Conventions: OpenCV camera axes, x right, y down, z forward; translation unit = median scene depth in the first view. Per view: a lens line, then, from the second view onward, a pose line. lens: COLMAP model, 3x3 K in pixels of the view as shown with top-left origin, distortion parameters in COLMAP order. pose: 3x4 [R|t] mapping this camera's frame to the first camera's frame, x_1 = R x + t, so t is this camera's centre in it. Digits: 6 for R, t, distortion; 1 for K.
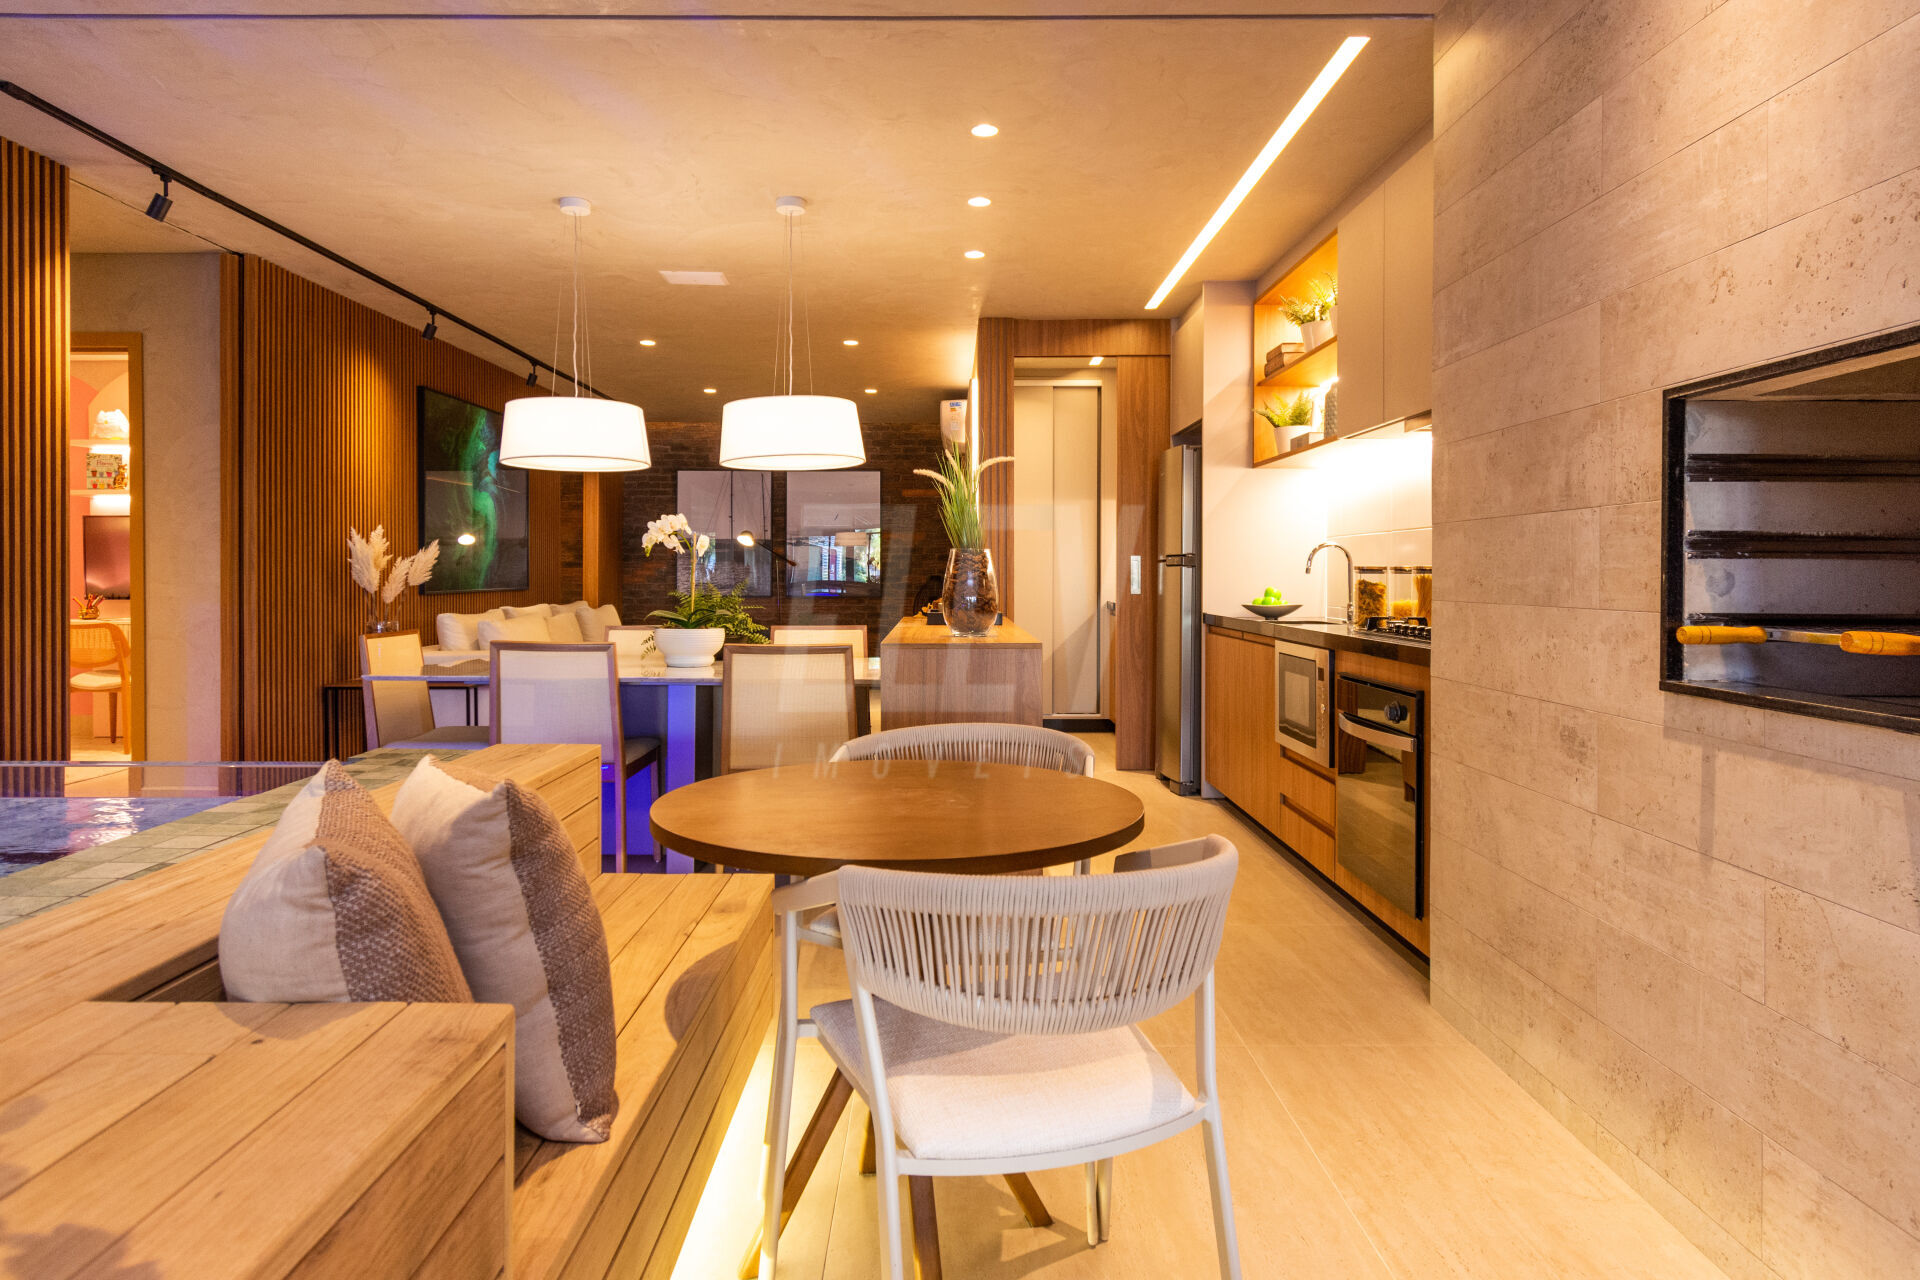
lens RADIAL K [[1157.5, 0, 935.4], [0, 1157.5, 588.5], [0, 0, 1]] dist [0.001837, -0.000088]
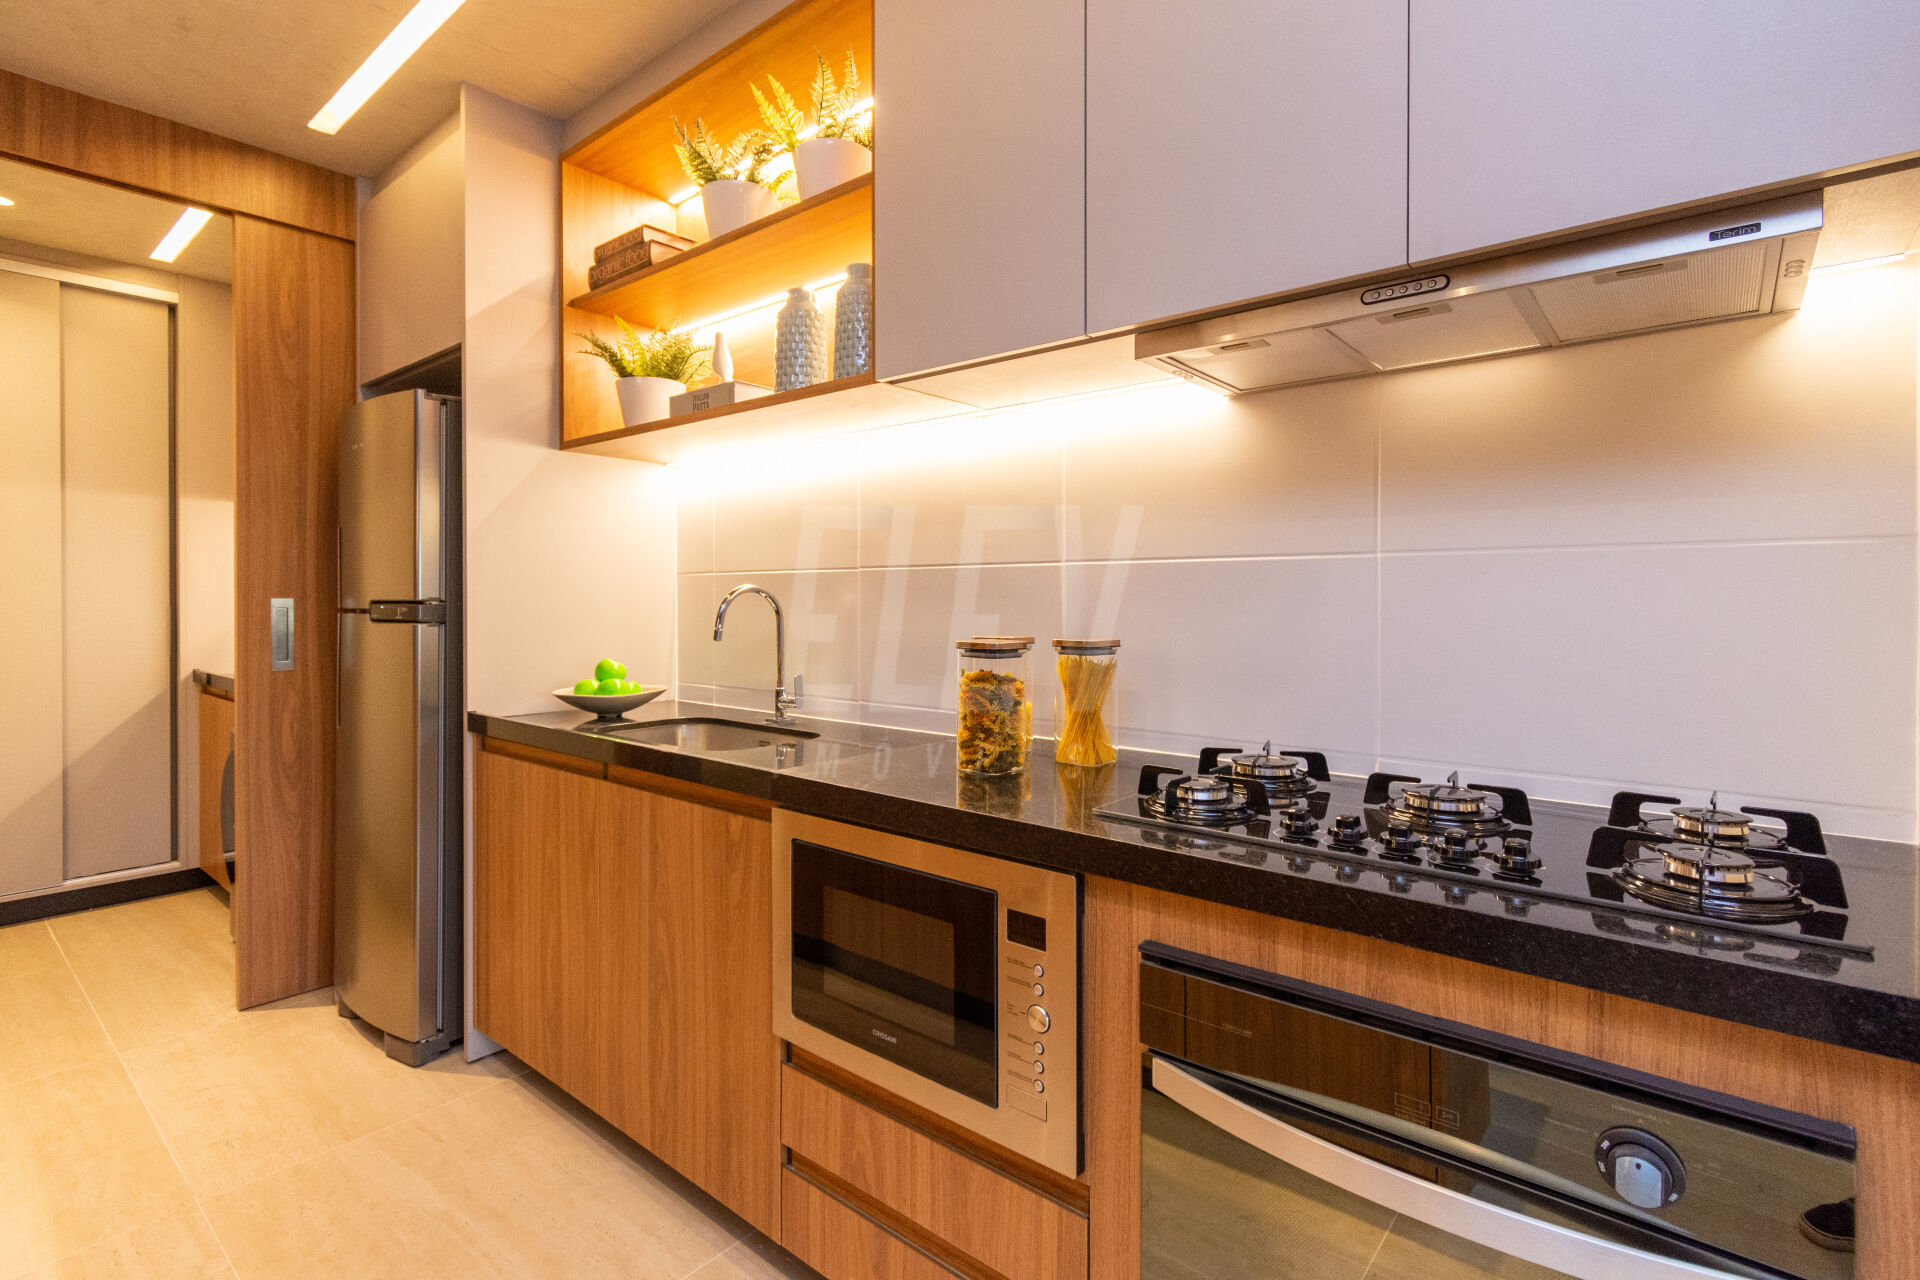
lens RADIAL K [[874.2, 0, 950.1], [0, 874.2, 603.7], [0, 0, 1]] dist [0.003183, -0.000708]
pose [[0.628508, -0.007222, 0.777770, 0.058640], [0.010884, 0.999941, 0.000490, -0.025813], [-0.777727, 0.008158, 0.628549, 0.568963]]
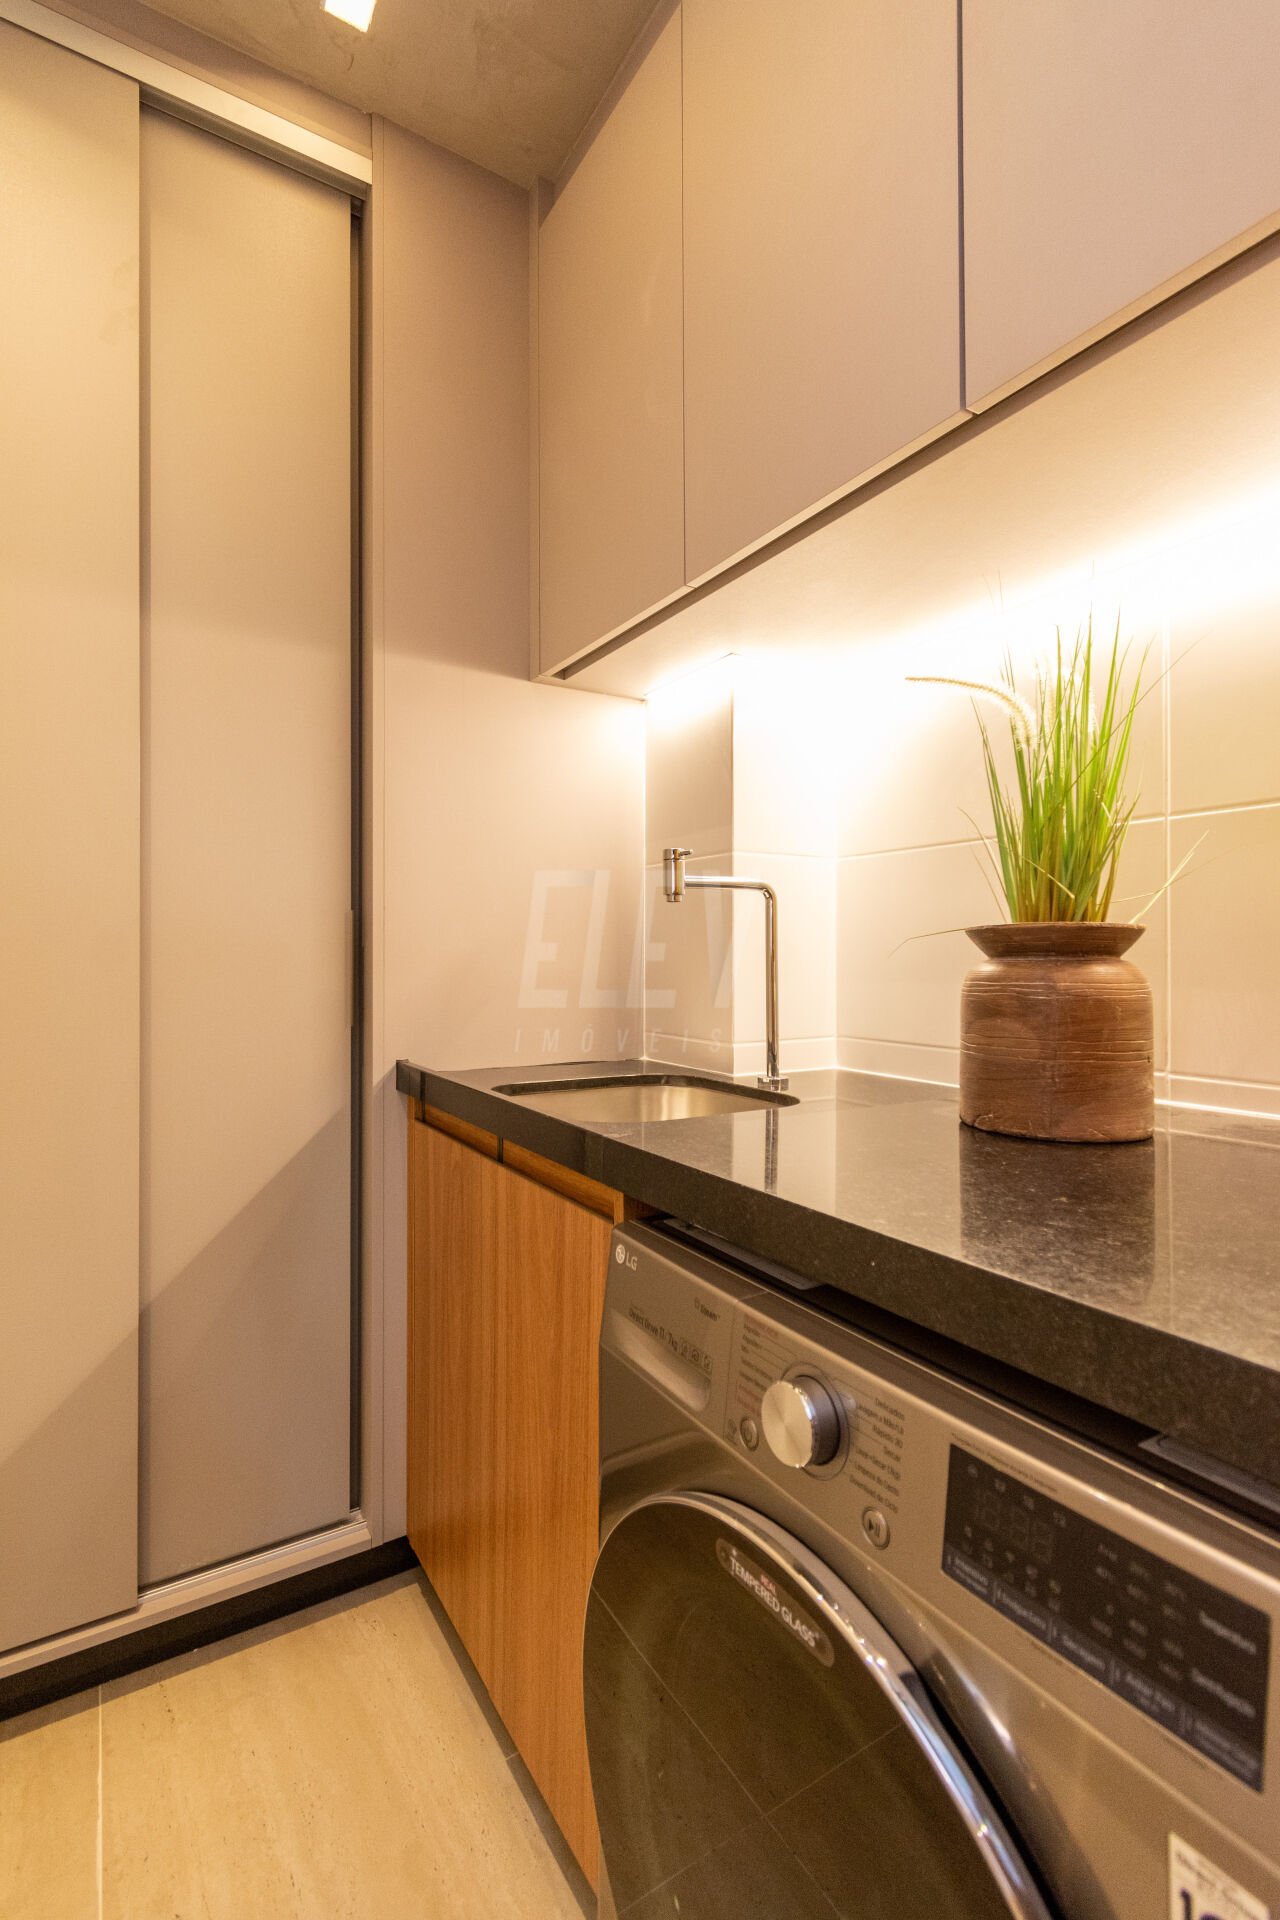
lens RADIAL K [[874.2, 0, 653.1], [0, 874.2, 959.3], [0, 0, 1]] dist [0.003183, -0.000708]
pose [[0.857567, -0.002975, 0.514364, 0.134646], [0.008071, 0.999938, -0.007672, -0.012358], [-0.514309, 0.010731, 0.857538, 1.103550]]
